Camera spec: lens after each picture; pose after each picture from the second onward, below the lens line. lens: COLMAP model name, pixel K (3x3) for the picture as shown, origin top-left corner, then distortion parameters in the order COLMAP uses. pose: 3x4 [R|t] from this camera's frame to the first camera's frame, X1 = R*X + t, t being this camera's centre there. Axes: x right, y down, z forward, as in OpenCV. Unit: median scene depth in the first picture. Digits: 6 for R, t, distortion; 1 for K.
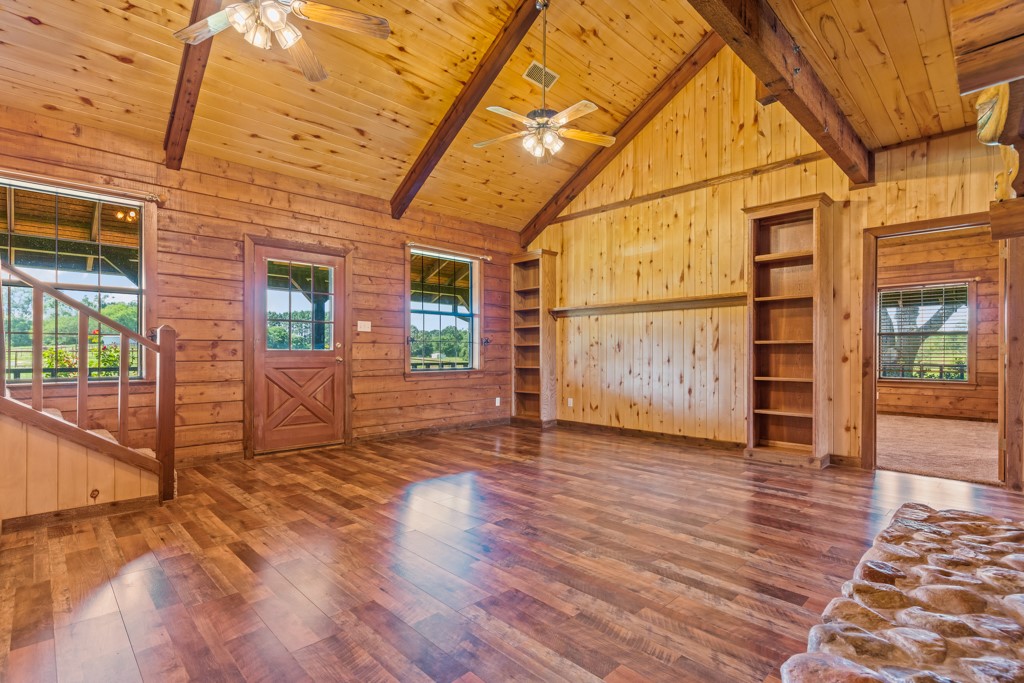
lens RADIAL K [[488.6, 0, 512.0], [0, 488.6, 346.3], [0, 0, 1]] dist [-0.001292, 0.000013]
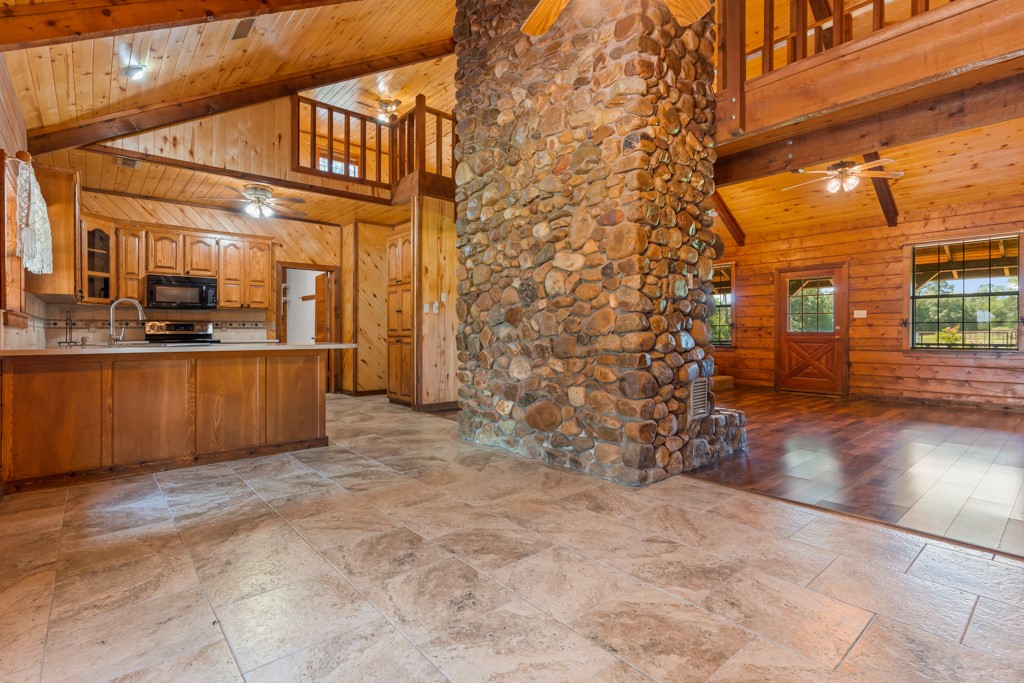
lens RADIAL K [[488.6, 0, 508.9], [0, 488.6, 335.9], [0, 0, 1]] dist [-0.001292, 0.000013]
pose [[-0.067984, 0.003634, -0.997680, 1.308496], [0.014005, 0.999898, 0.002688, 0.004037], [0.997588, -0.013790, -0.068028, 0.119335]]
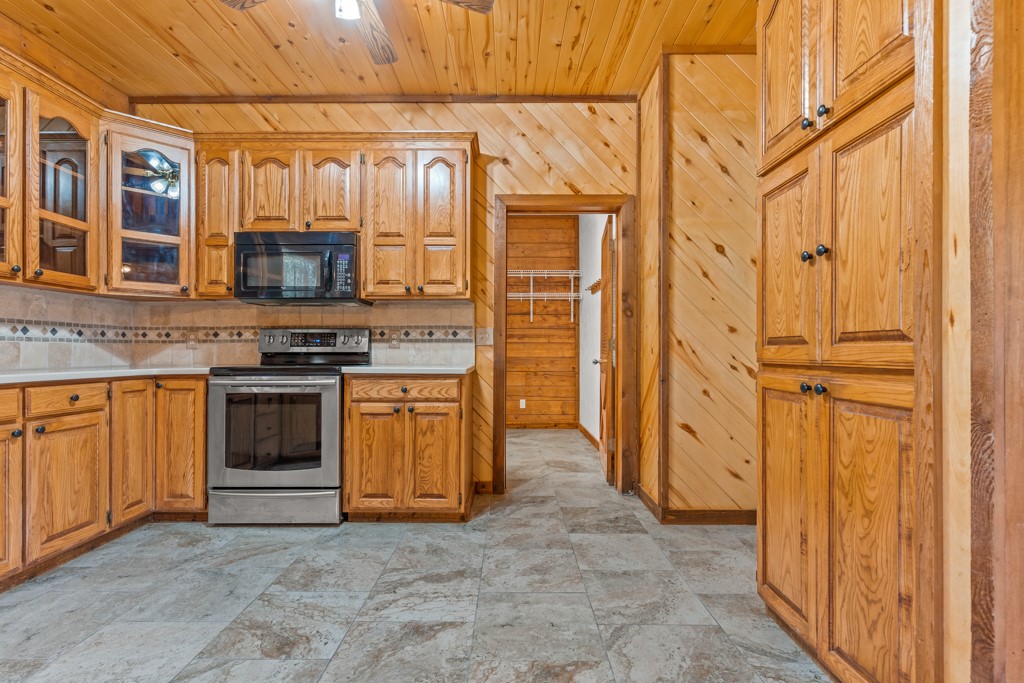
lens RADIAL K [[488.6, 0, 505.0], [0, 488.6, 347.5], [0, 0, 1]] dist [-0.001292, 0.000013]
pose [[-0.707534, -0.010354, -0.706603, -1.501242], [0.004948, 0.999796, -0.019604, -0.015782], [0.706662, -0.017366, -0.707338, -0.792923]]
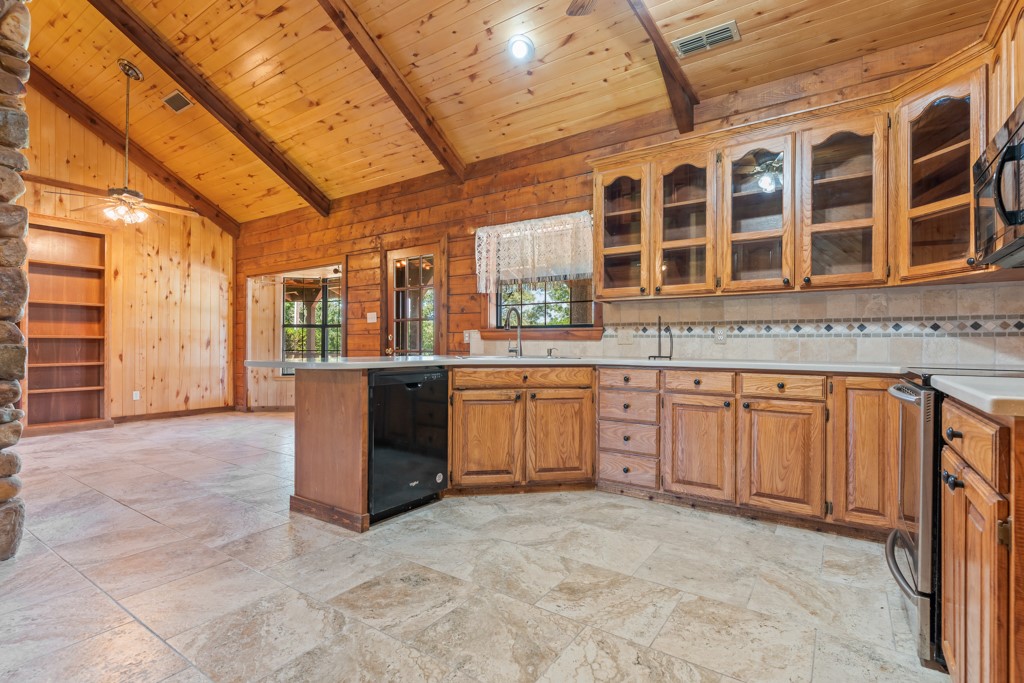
lens RADIAL K [[488.6, 0, 508.1], [0, 488.6, 342.2], [0, 0, 1]] dist [-0.001292, 0.000013]
pose [[-0.188401, -0.000339, 0.982092, -3.079791], [-0.017645, 0.999840, -0.003040, -0.029635], [-0.981934, -0.017902, -0.188377, -1.456845]]
